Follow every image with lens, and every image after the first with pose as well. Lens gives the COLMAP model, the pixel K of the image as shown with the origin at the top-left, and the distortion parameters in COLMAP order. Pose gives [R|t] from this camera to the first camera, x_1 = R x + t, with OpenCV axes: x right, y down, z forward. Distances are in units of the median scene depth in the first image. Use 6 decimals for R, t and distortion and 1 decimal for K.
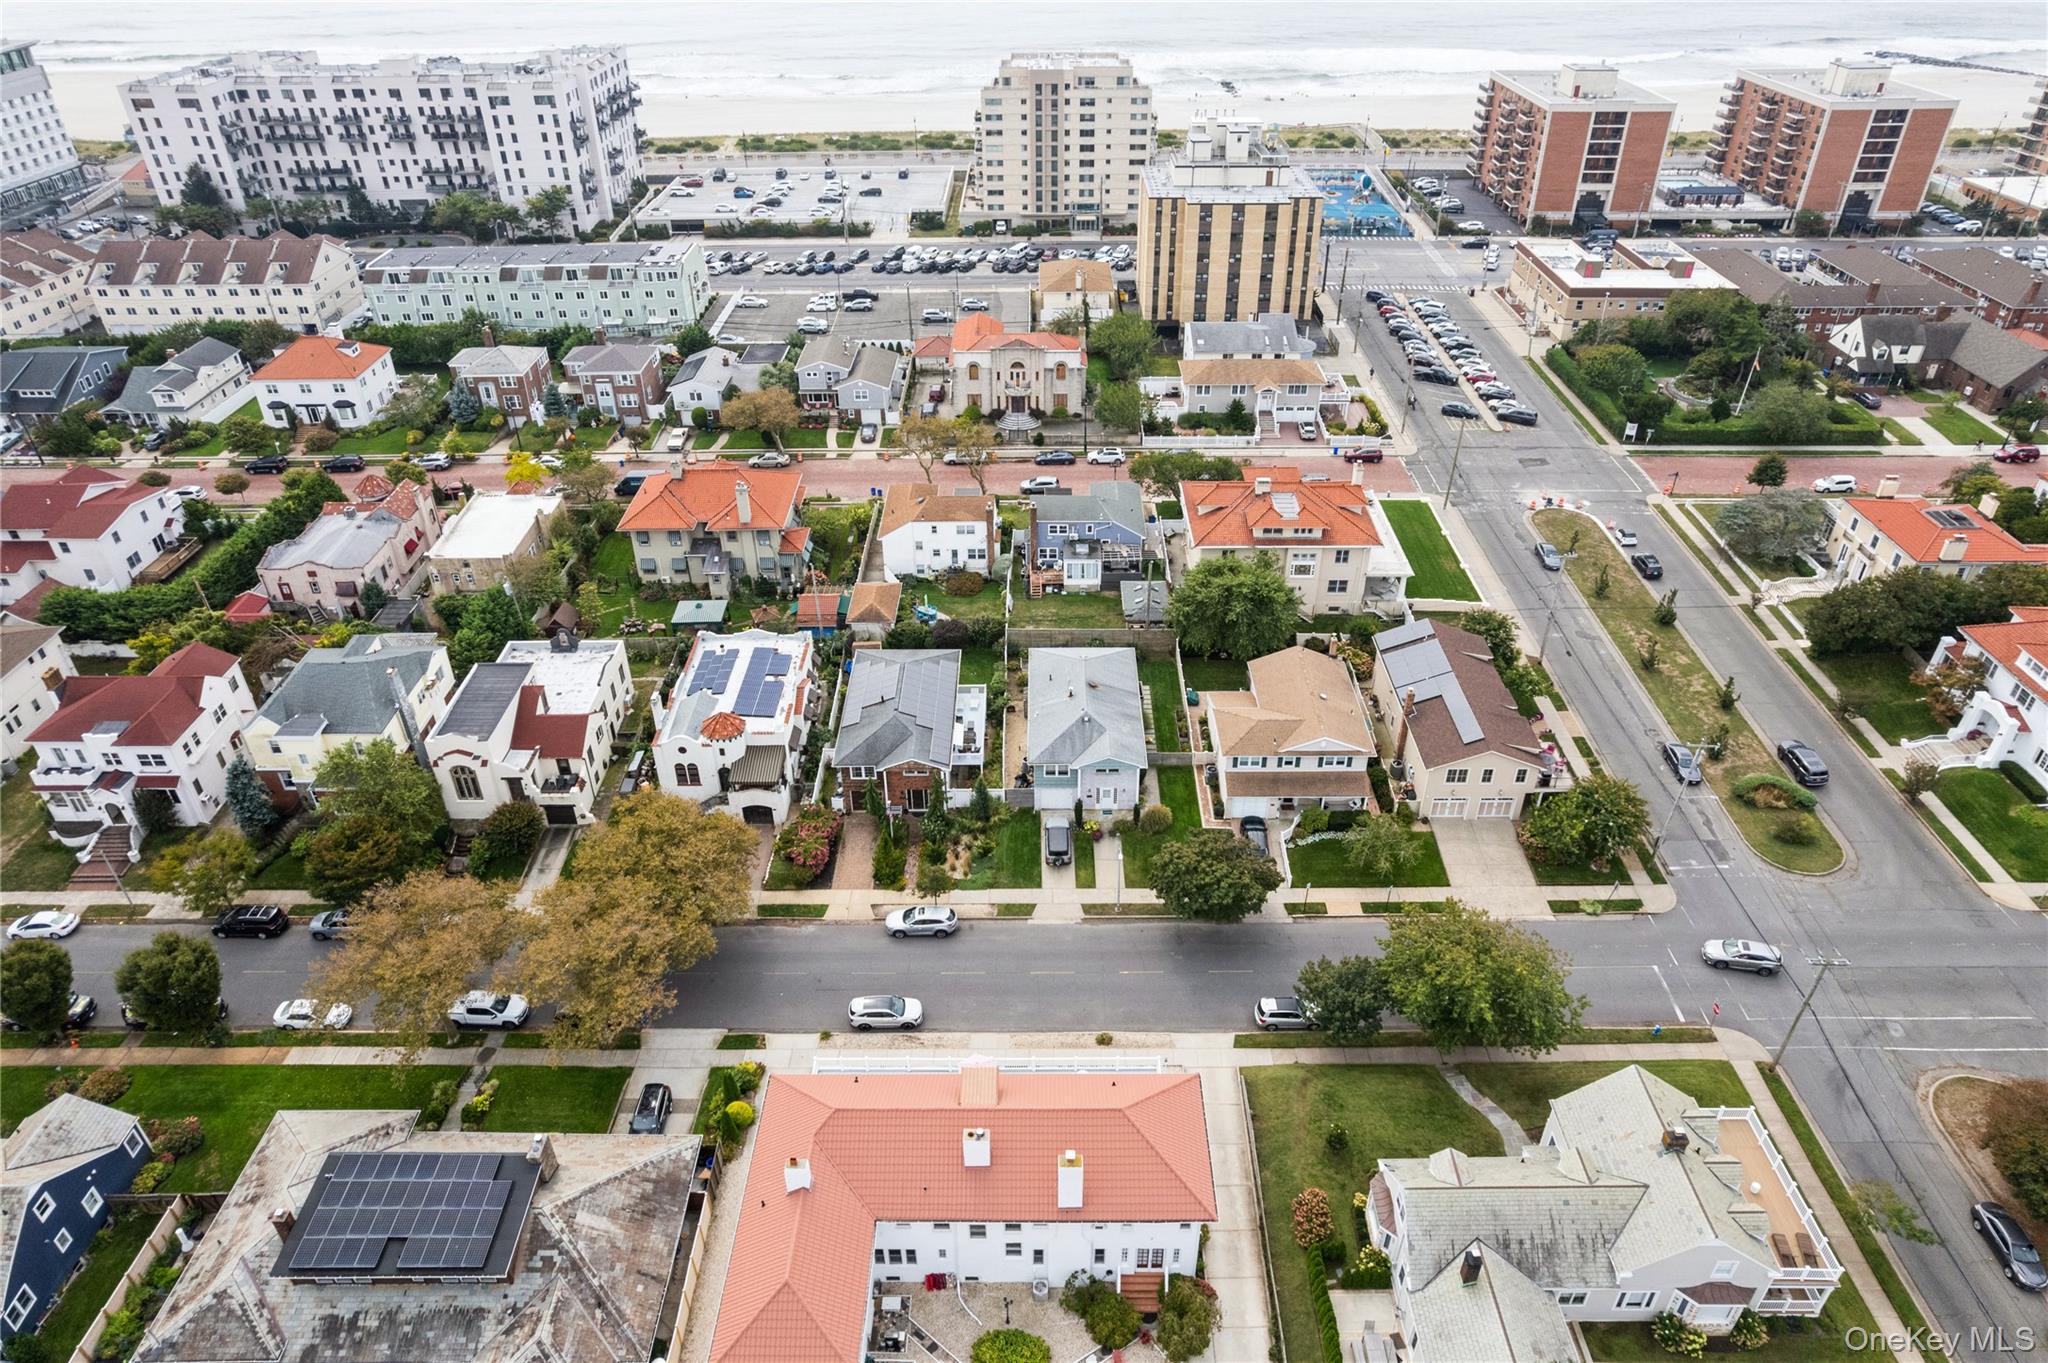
lens RADIAL K [[1276.8, 0, 1039.7], [0, 1276.8, 688.9], [0, 0, 1]] dist [-0.049876, 0.030182]
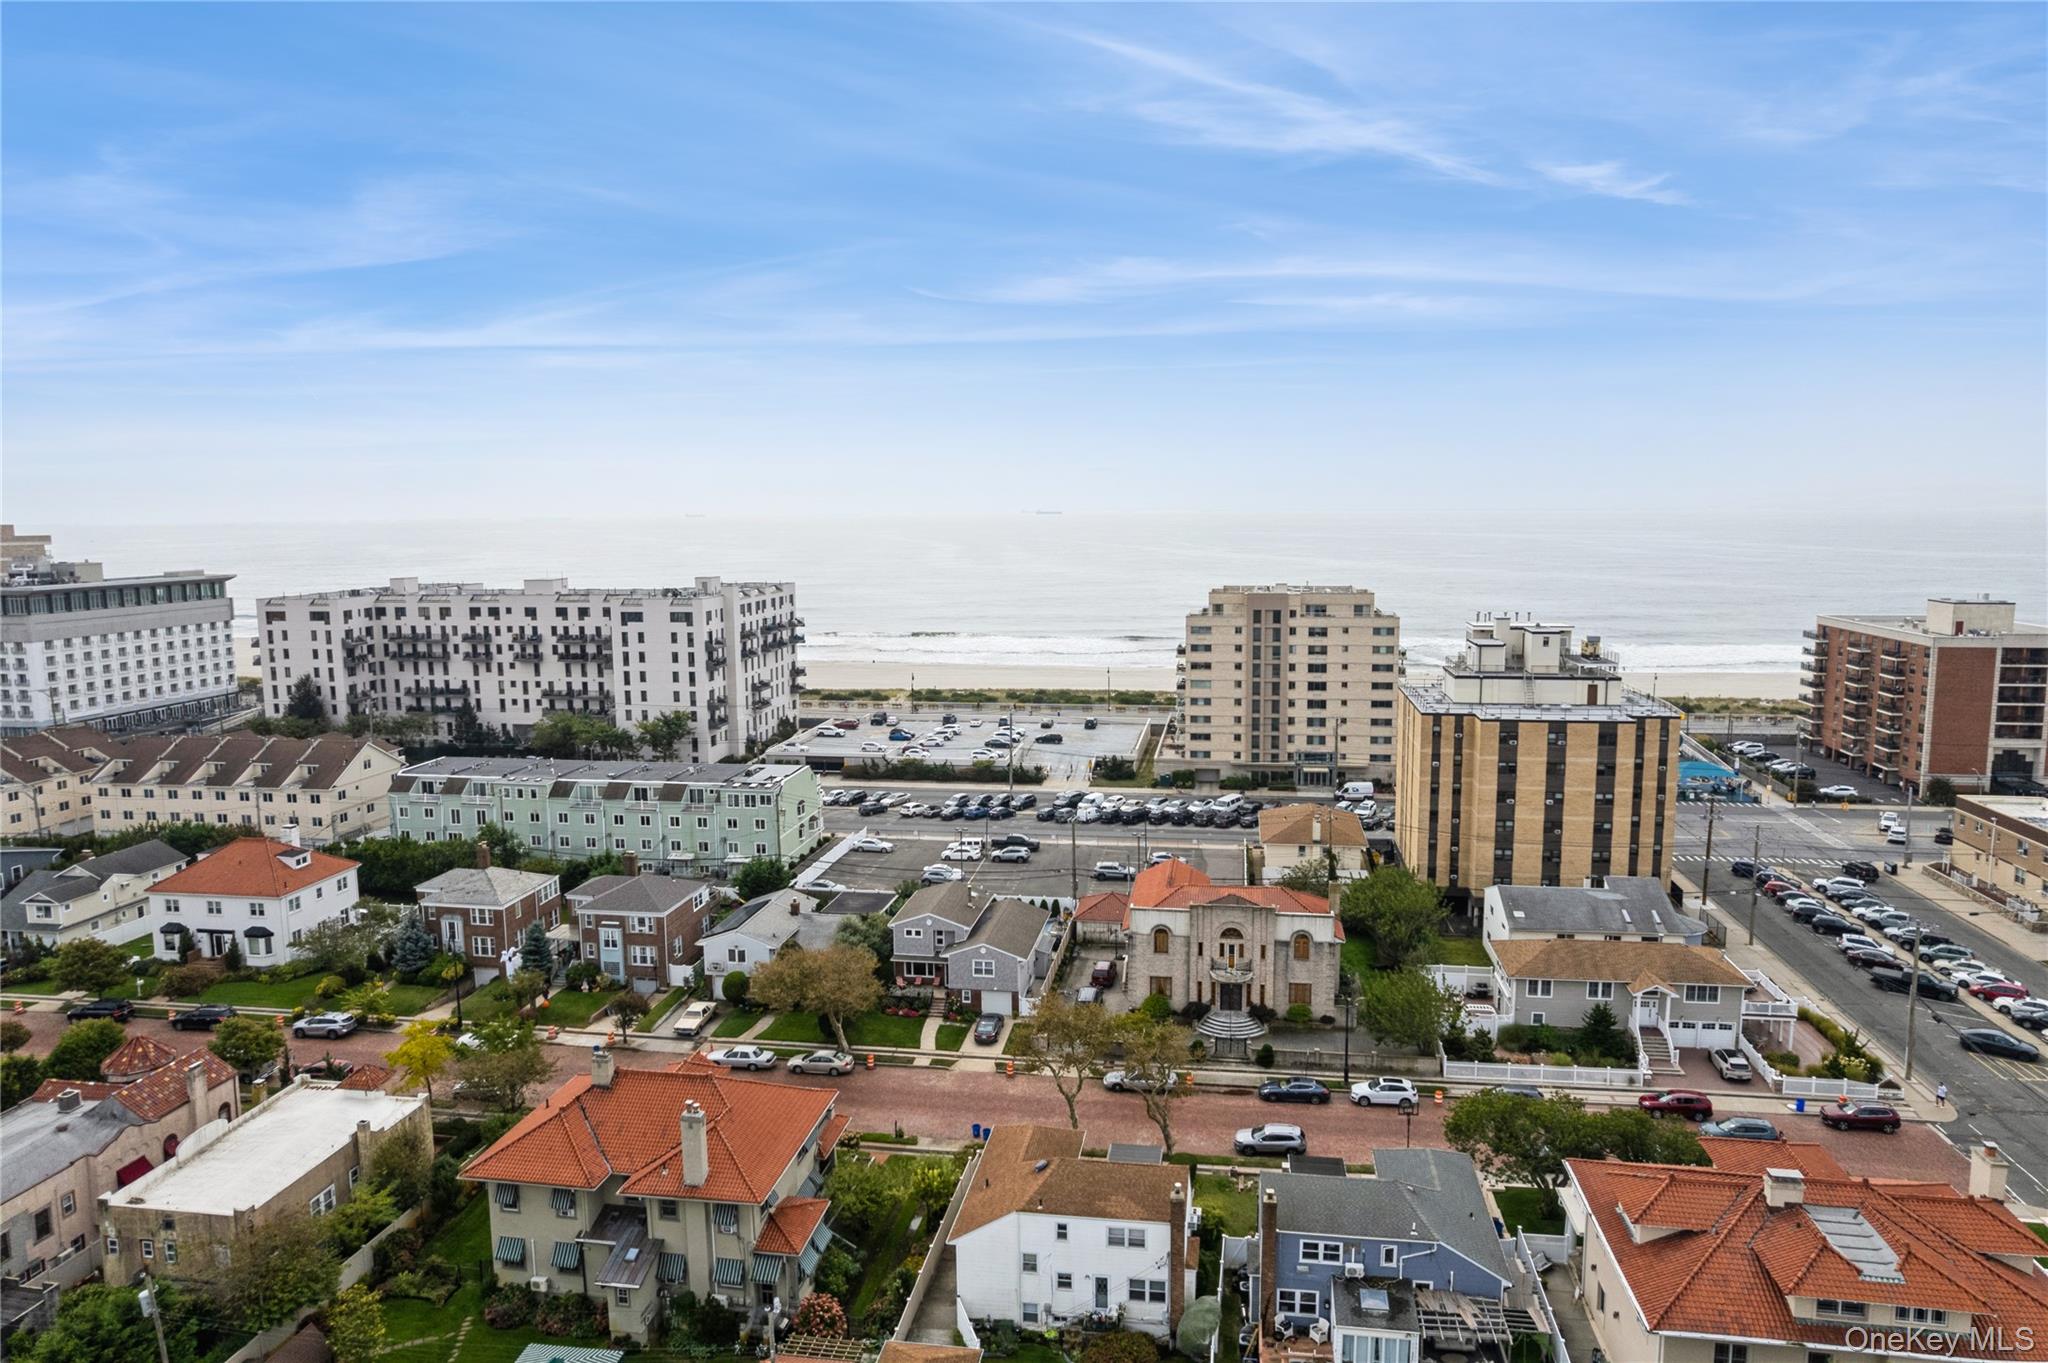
lens RADIAL K [[1276.8, 0, 1032.9], [0, 1276.8, 674.6], [0, 0, 1]] dist [-0.049876, 0.030182]
pose [[0.986929, 0.015546, -0.160406, -0.013957], [-0.087701, 0.886853, -0.453653, -0.067232], [0.135204, 0.461791, 0.876624, 0.342359]]
